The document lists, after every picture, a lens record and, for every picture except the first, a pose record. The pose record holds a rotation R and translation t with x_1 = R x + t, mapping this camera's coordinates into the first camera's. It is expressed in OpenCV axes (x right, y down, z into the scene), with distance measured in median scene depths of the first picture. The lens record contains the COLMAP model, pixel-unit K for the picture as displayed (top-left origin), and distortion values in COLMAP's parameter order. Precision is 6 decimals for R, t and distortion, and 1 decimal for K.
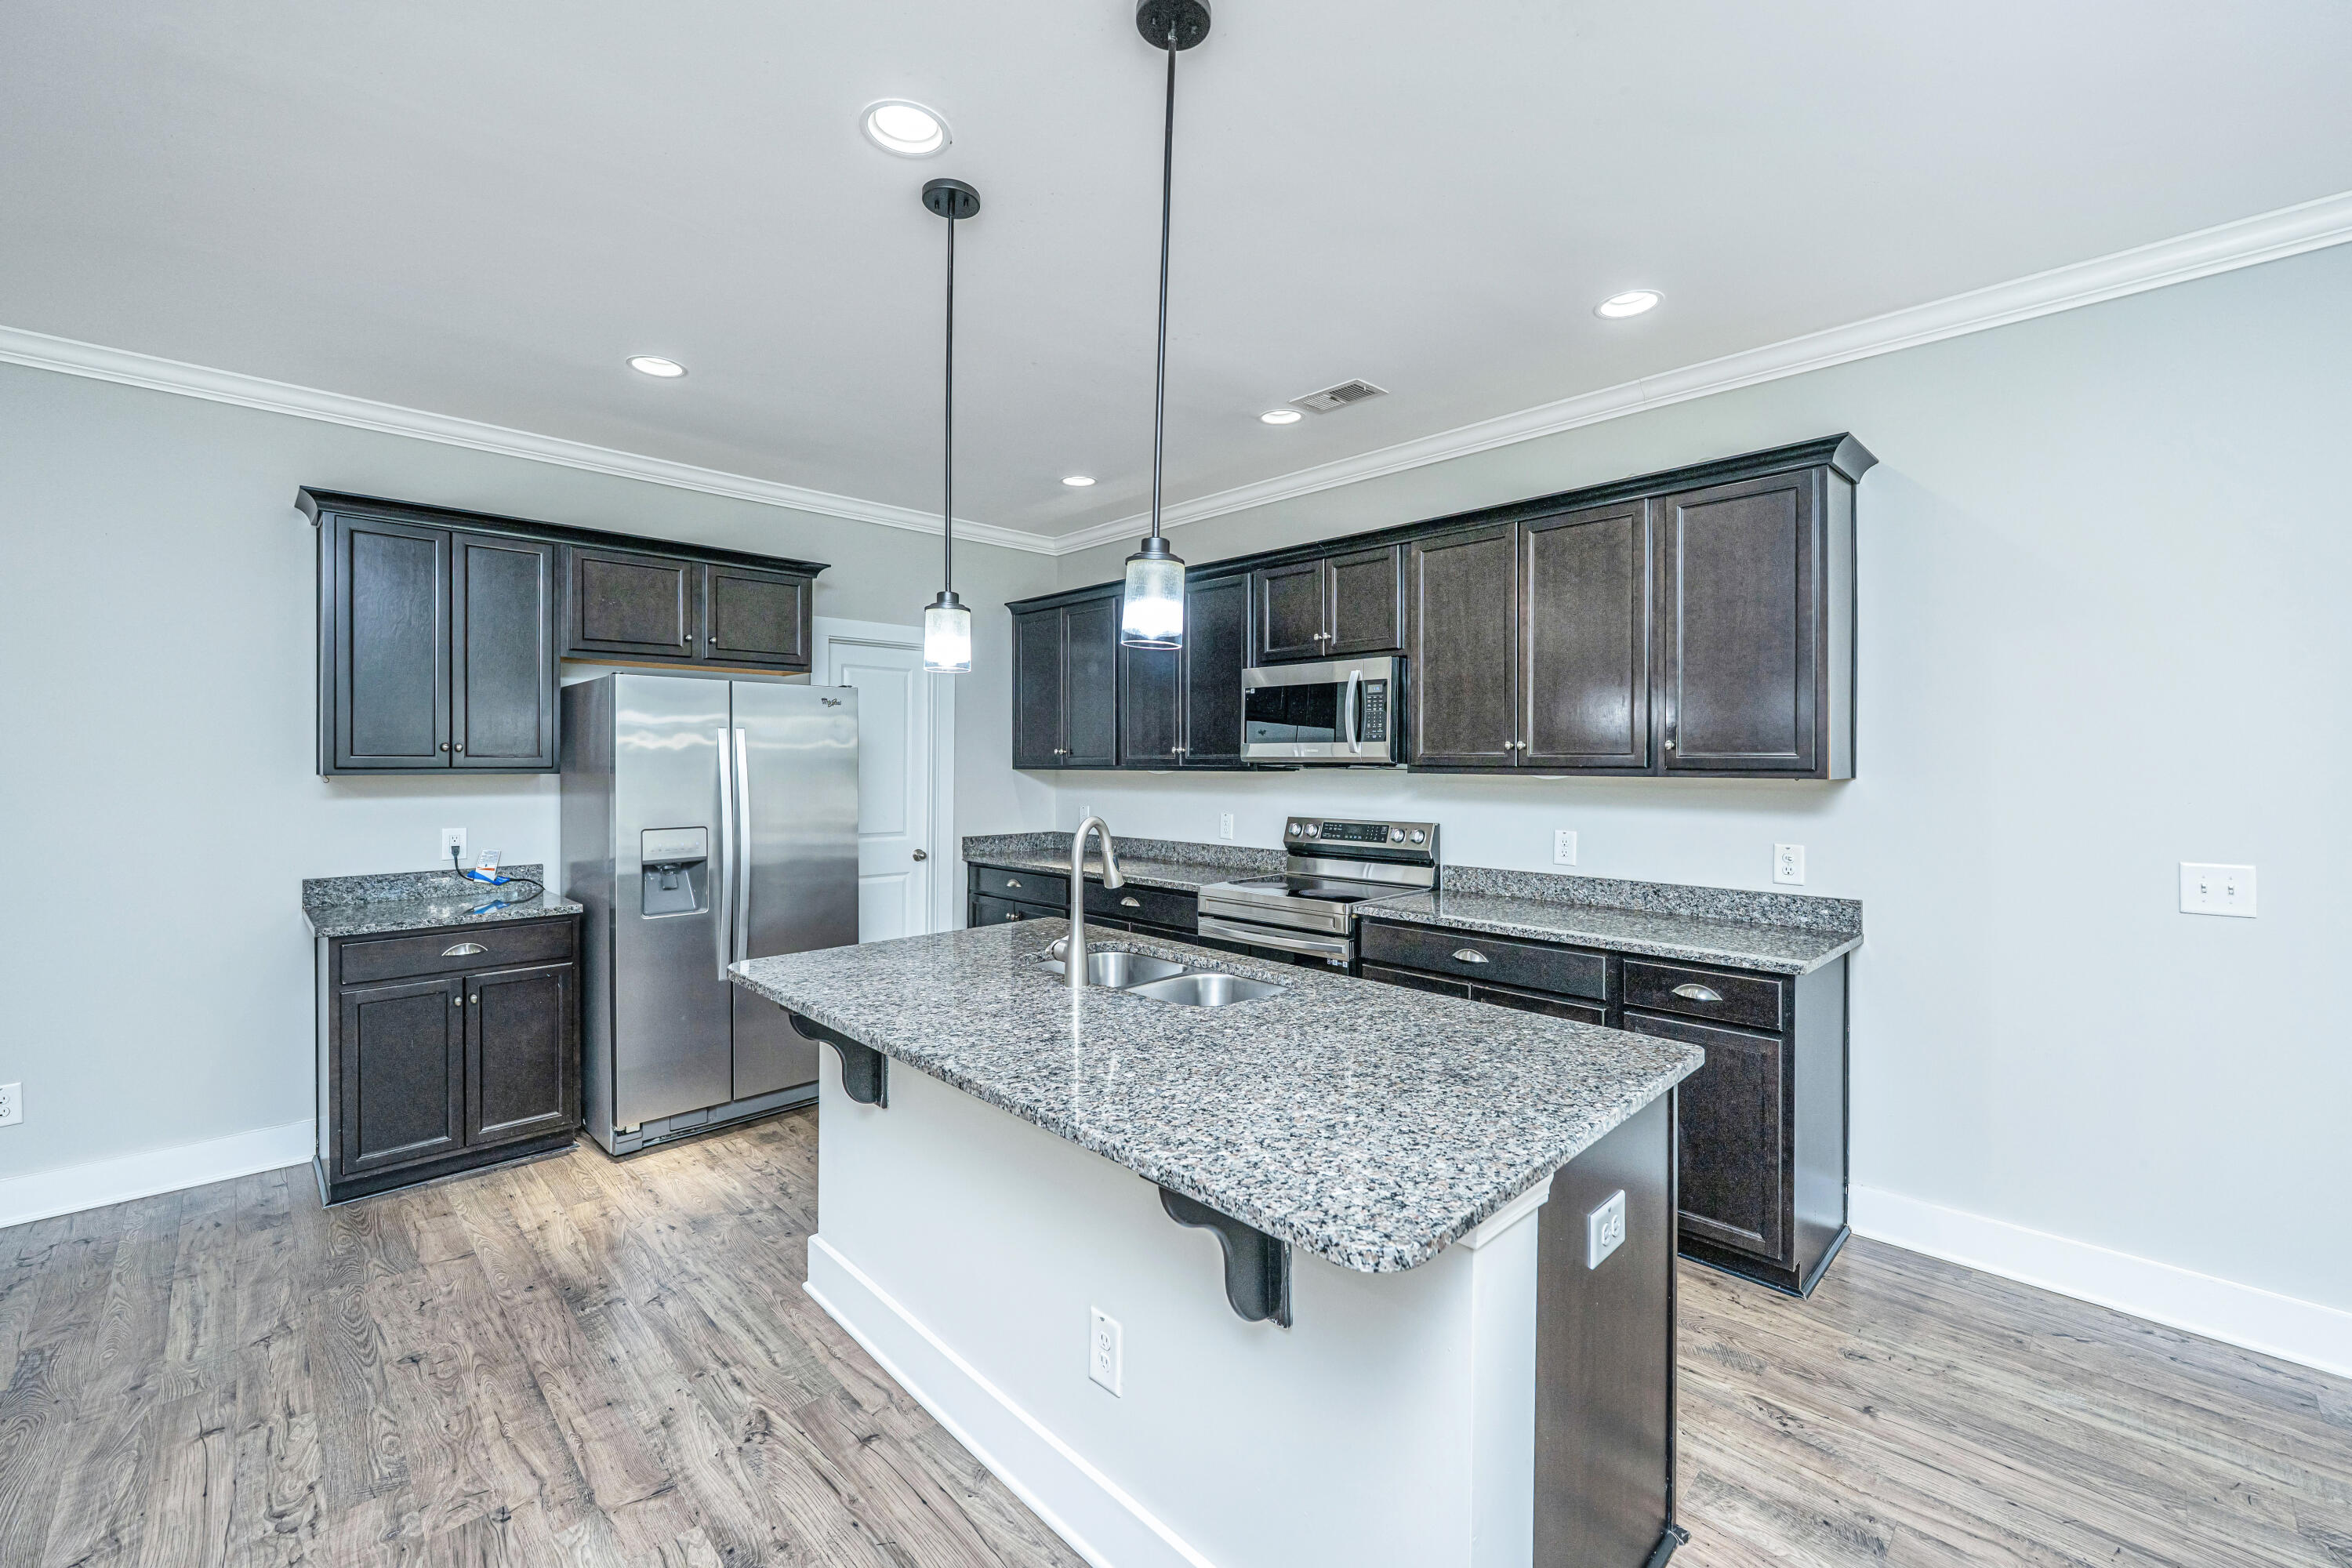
lens RADIAL K [[949.1, 0, 1223.9], [0, 949.1, 788.2], [0, 0, 1]] dist [-0.002967, -0.000005]
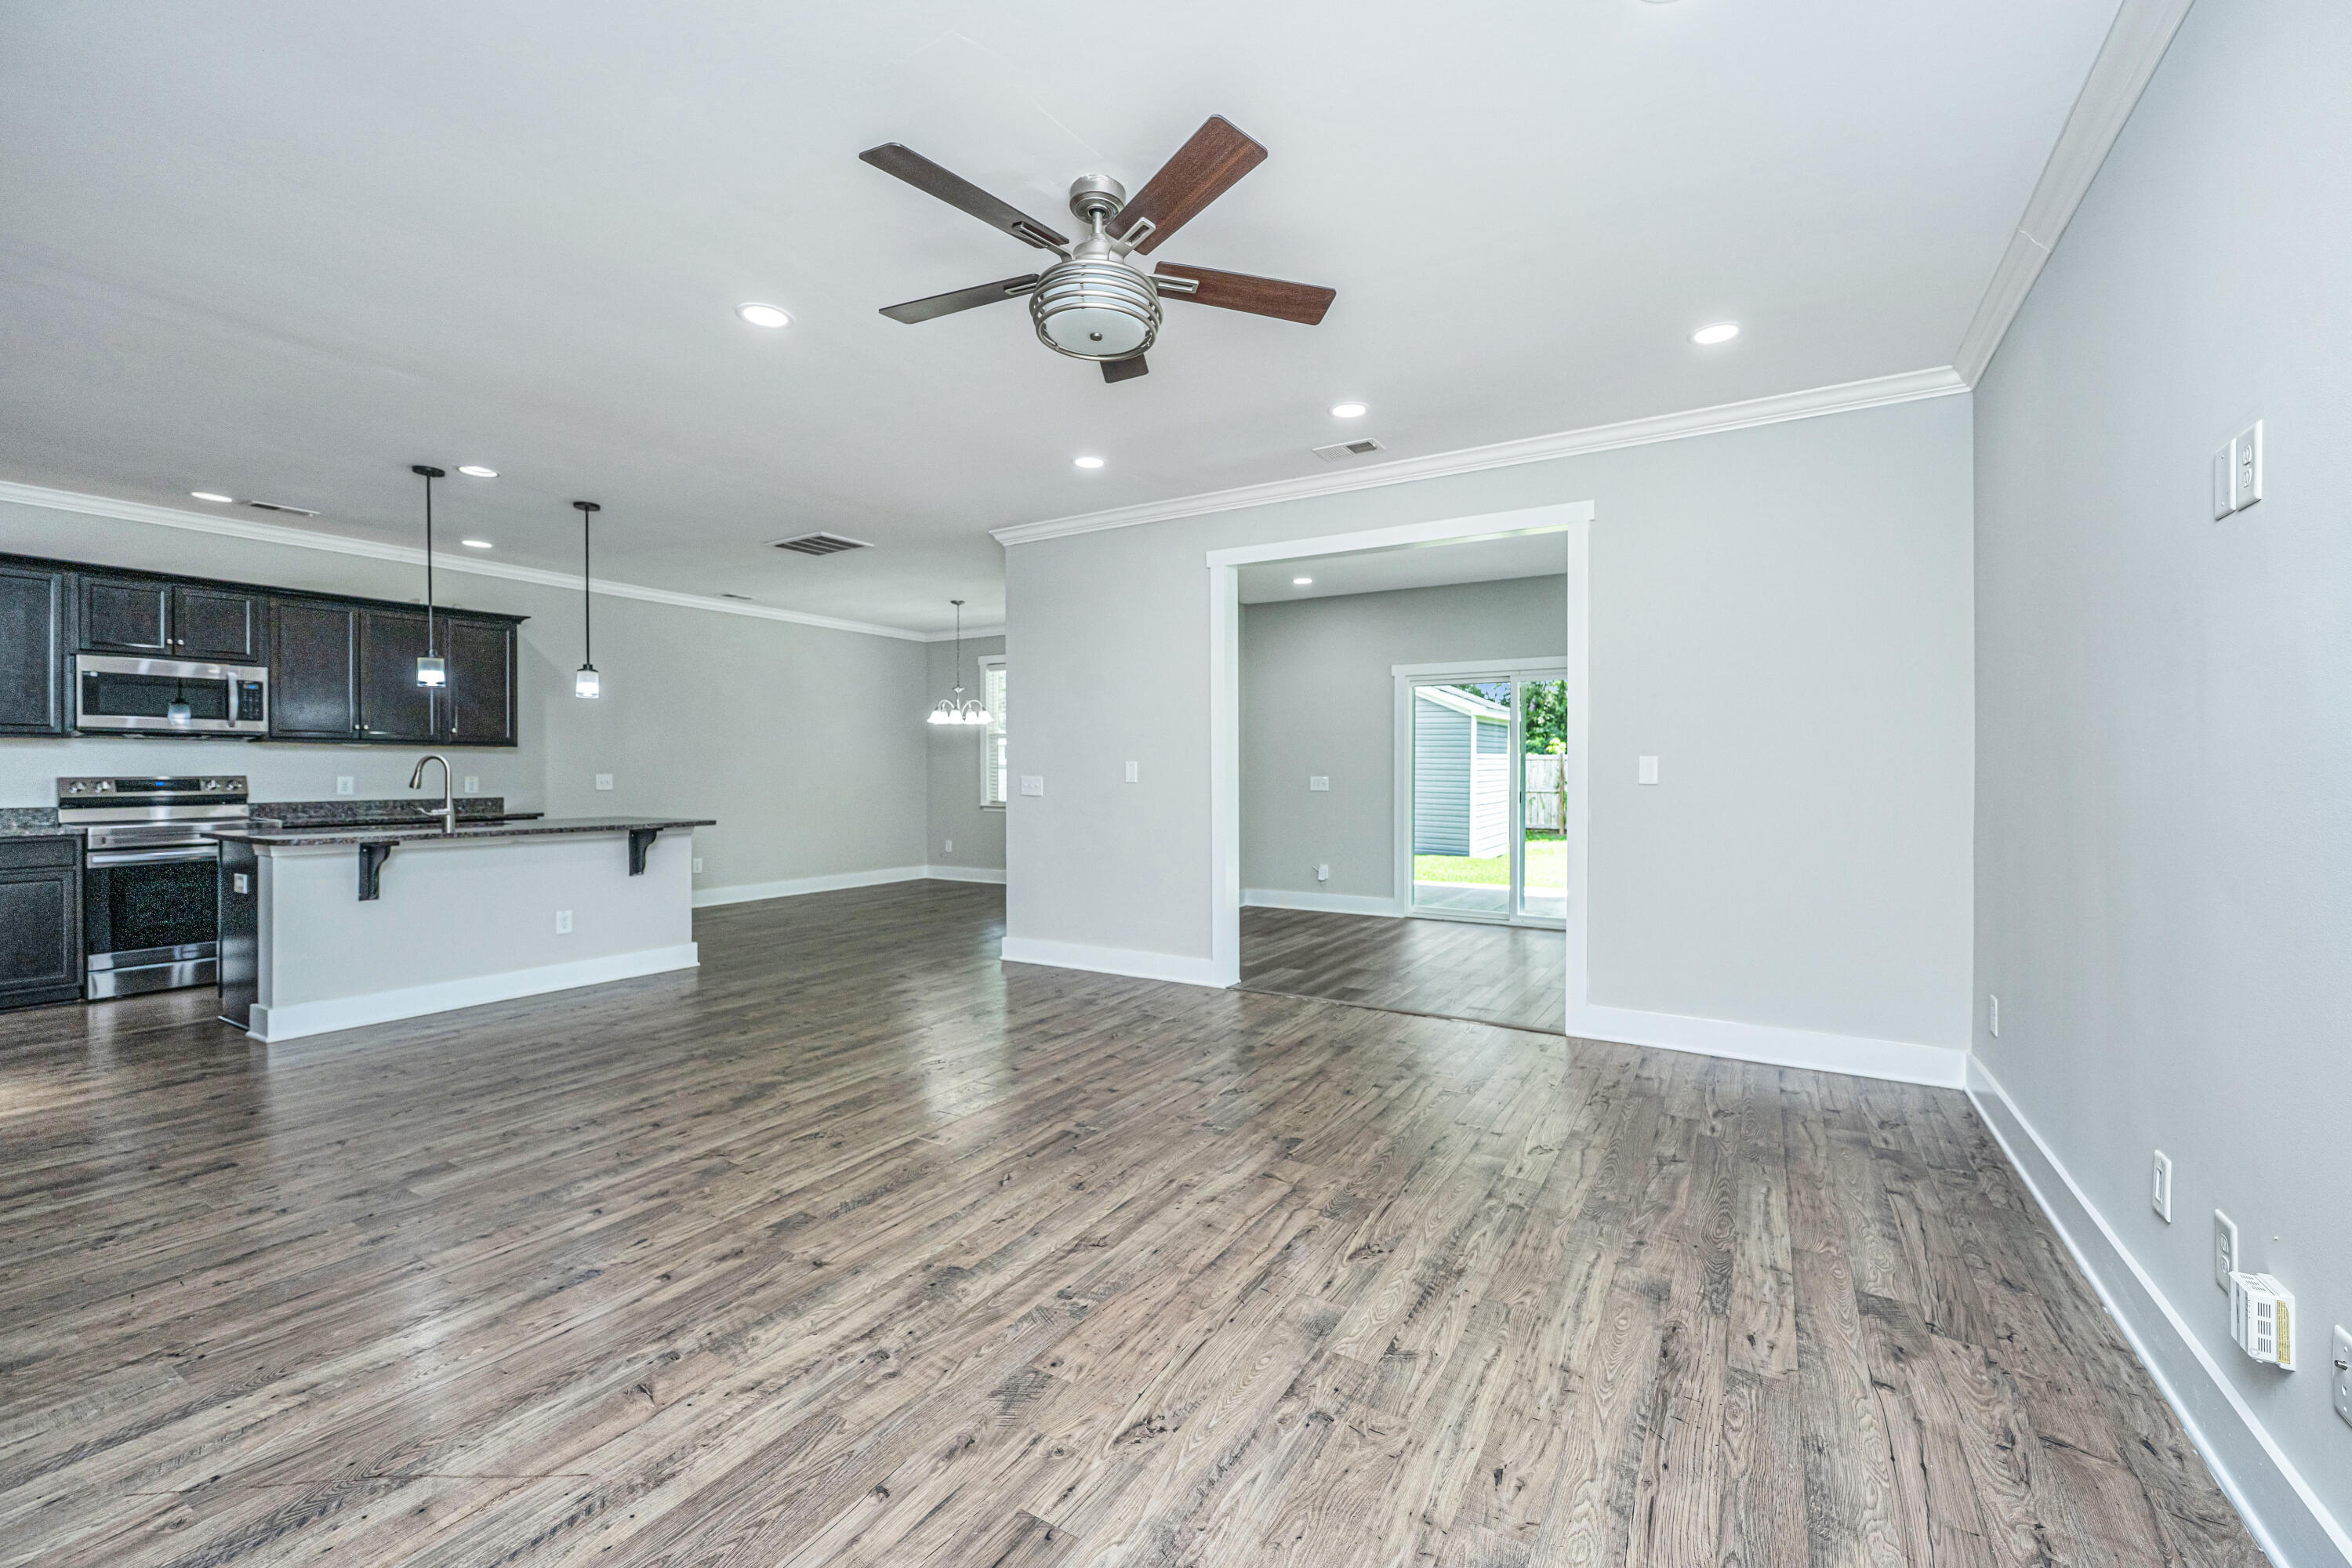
lens RADIAL K [[949.1, 0, 1136.1], [0, 949.1, 775.3], [0, 0, 1]] dist [-0.002967, -0.000005]
pose [[-0.197971, -0.005327, 0.980193, -1.743826], [0.028058, 0.999545, 0.011099, 0.066995], [-0.979806, 0.029700, -0.197731, -0.115812]]
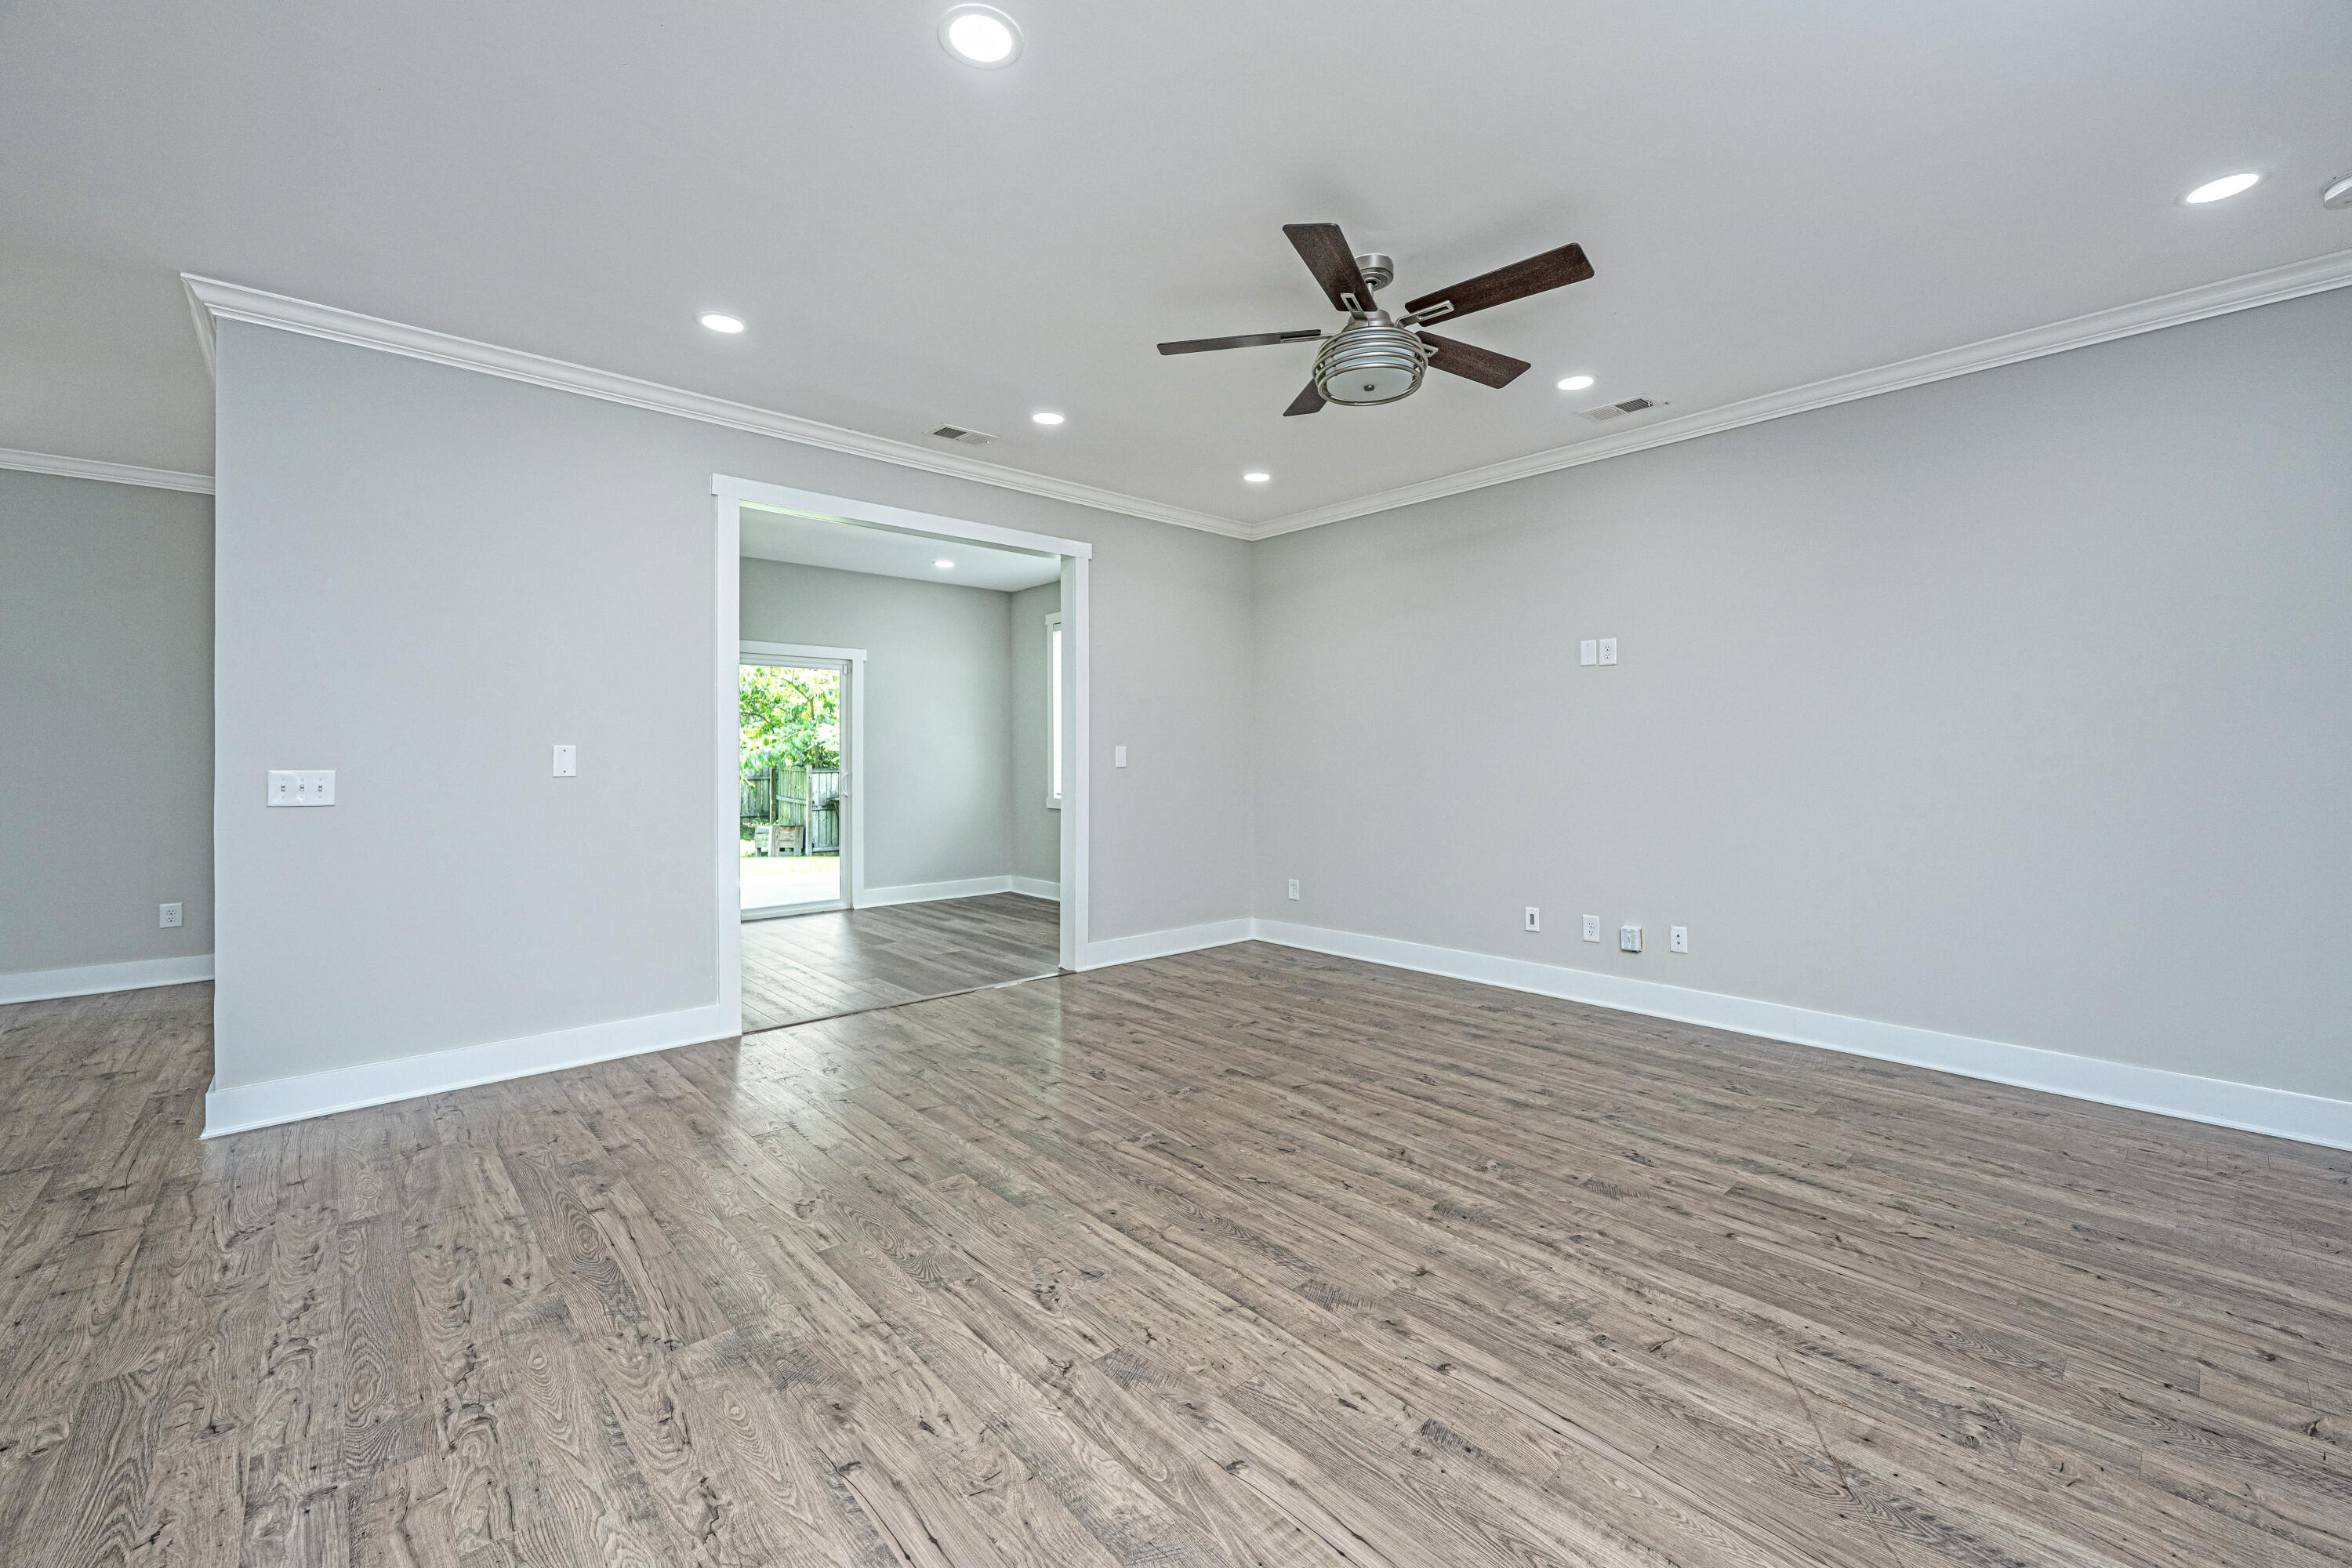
lens RADIAL K [[949.1, 0, 1225.1], [0, 949.1, 741.7], [0, 0, 1]] dist [-0.002967, -0.000005]
pose [[-0.998198, 0.004375, 0.059848, -0.962692], [0.005280, 0.999874, 0.014970, 0.041806], [-0.059775, 0.015259, -0.998095, 0.617715]]
